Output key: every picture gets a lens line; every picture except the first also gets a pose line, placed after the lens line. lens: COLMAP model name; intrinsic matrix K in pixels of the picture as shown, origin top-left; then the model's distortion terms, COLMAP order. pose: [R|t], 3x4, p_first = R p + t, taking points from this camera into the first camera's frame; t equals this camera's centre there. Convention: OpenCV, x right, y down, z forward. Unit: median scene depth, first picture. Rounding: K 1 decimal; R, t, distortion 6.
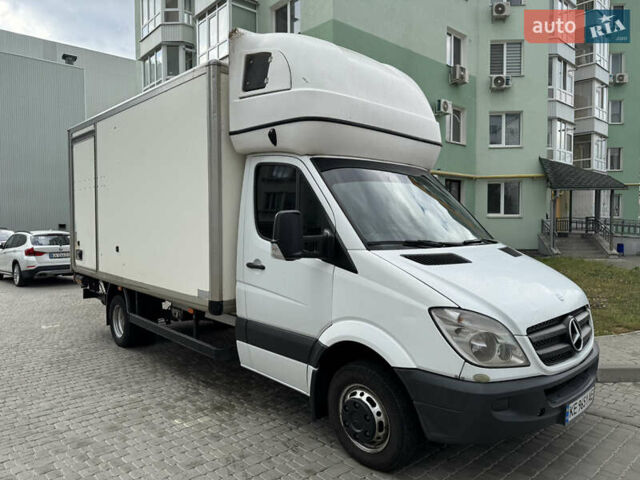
lens RADIAL K [[442.6, 0, 321.8], [0, 442.6, 245.4], [0, 0, 1]] dist [0.107102, -0.133405]
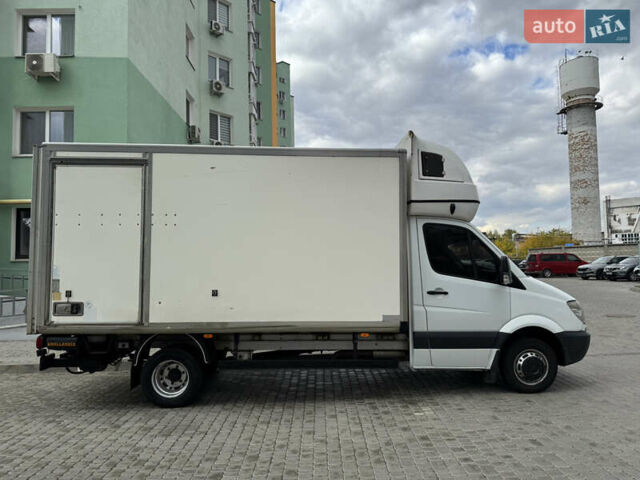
lens RADIAL K [[451.2, 0, 318.6], [0, 451.2, 240.6], [0, 0, 1]] dist [0.073648, -0.090687]
pose [[0.653959, 0.037147, 0.755617, -1.502212], [0.046407, 0.994943, -0.089076, -0.008853], [-0.755105, 0.093318, 0.648928, 0.298373]]
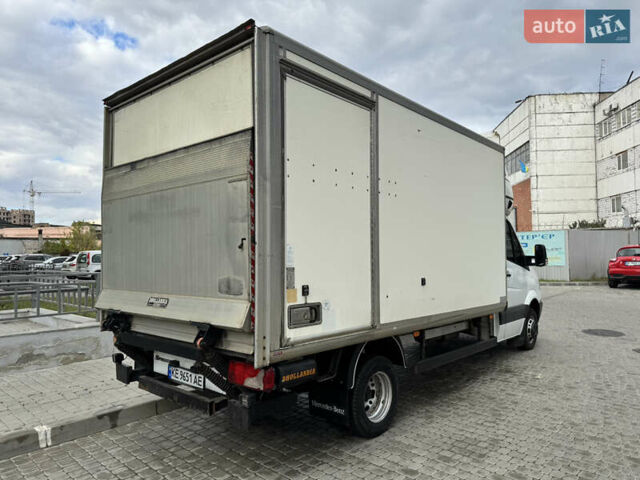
lens RADIAL K [[451.2, 0, 318.6], [0, 451.2, 240.6], [0, 0, 1]] dist [0.073648, -0.090687]
pose [[-0.085497, 0.033297, 0.995782, -1.788690], [0.056501, 0.997995, -0.028520, -0.074192], [-0.994735, 0.053824, -0.087207, 1.813492]]
